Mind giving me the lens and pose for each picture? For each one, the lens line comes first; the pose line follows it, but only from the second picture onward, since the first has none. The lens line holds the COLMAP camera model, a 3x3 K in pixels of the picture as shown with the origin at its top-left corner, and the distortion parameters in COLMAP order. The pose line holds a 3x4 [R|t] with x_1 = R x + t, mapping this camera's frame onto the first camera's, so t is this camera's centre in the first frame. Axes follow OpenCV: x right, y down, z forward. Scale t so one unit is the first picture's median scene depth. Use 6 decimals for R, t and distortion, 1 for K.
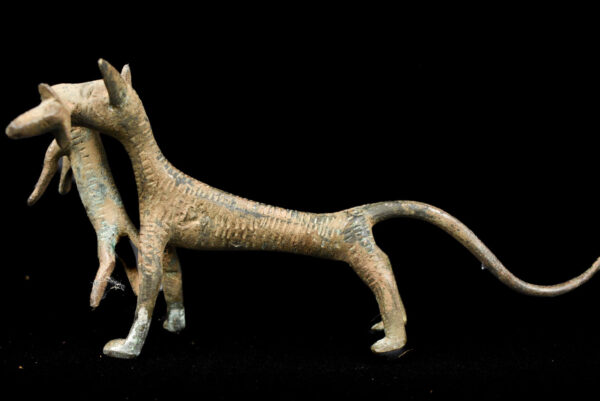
lens RADIAL K [[768.4, 0, 300.1], [0, 768.4, 200.5], [0, 0, 1]] dist [0.009742, 0.000000]
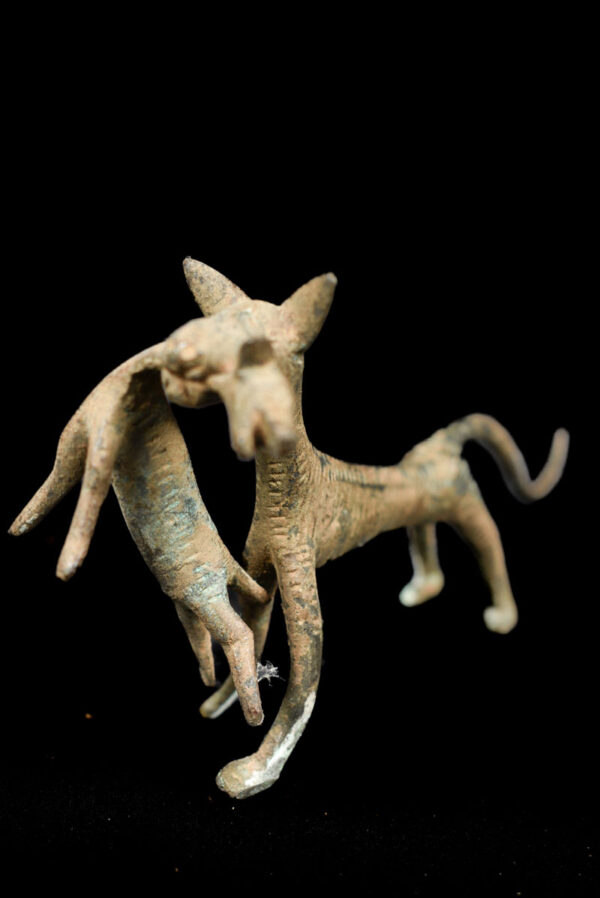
lens RADIAL K [[1247.4, 0, 300.1], [0, 1247.4, 449.0], [0, 0, 1]] dist [-0.017805, 0.000000]
pose [[0.627776, -0.209993, 0.749533, -0.830533], [0.099595, 0.976678, 0.190215, -0.205319], [-0.771996, -0.044762, 0.634049, 0.413476]]
